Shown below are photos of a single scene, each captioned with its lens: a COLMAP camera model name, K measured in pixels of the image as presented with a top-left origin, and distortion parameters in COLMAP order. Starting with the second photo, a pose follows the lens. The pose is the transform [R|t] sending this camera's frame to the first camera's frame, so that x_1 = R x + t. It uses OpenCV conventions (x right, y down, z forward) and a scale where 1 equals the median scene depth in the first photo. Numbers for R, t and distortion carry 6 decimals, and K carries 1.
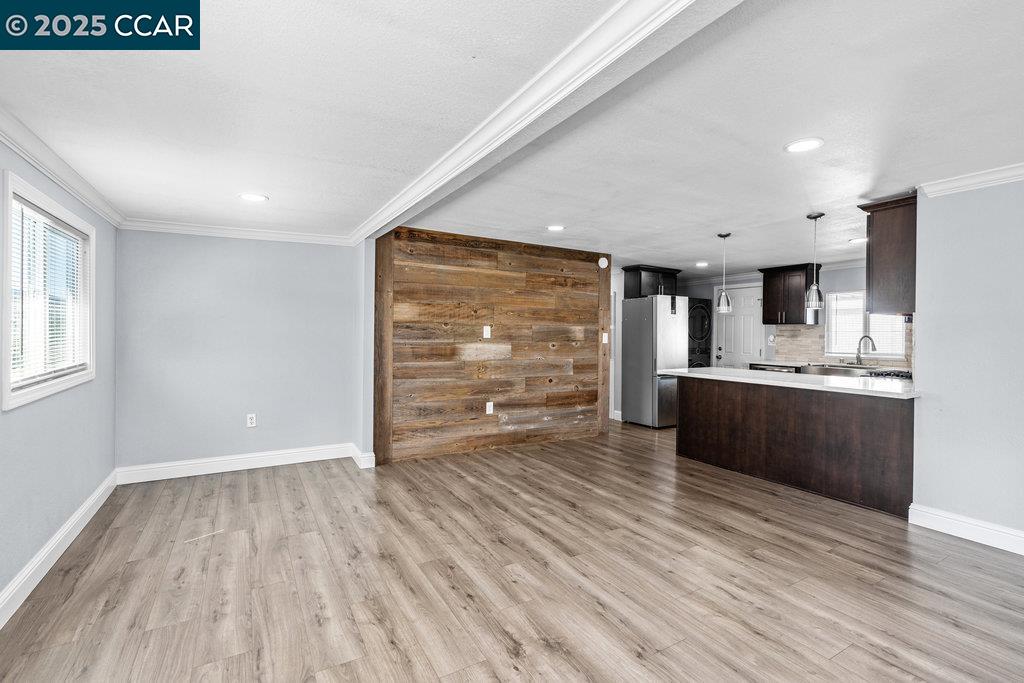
lens RADIAL K [[463.9, 0, 512.6], [0, 463.9, 338.8], [0, 0, 1]] dist [-0.008379, 0.000452]
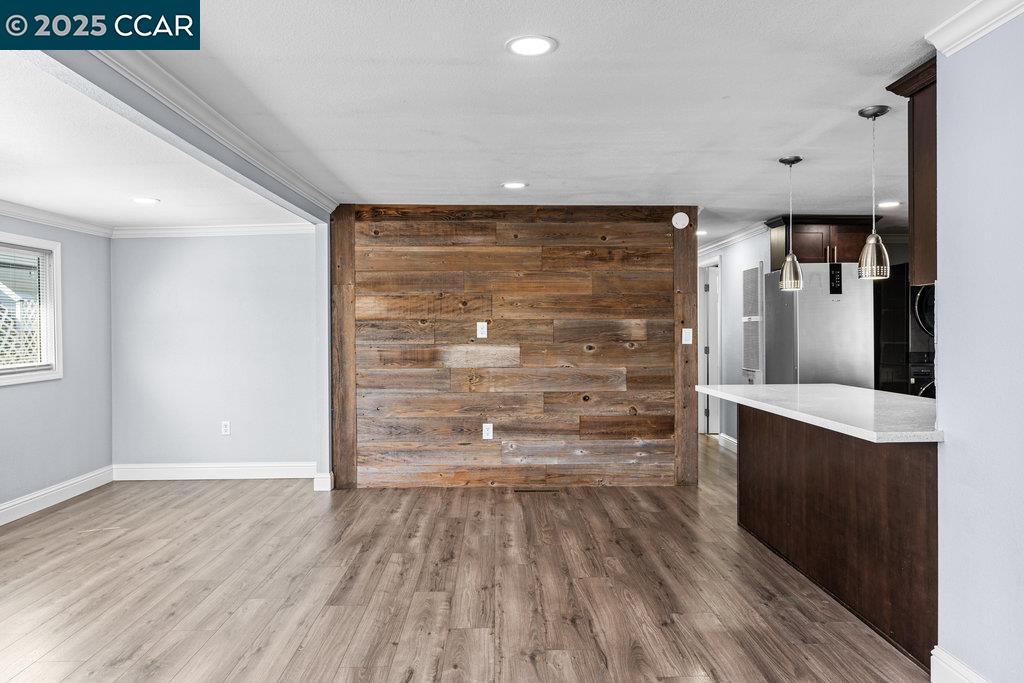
lens RADIAL K [[679.7, 0, 511.2], [0, 679.7, 339.6], [0, 0, 1]] dist [0.004743, -0.006401]
pose [[0.874208, -0.009399, -0.485461, 0.573964], [0.008399, 0.999956, -0.004236, 0.006676], [0.485479, -0.000375, 0.874248, 0.064824]]
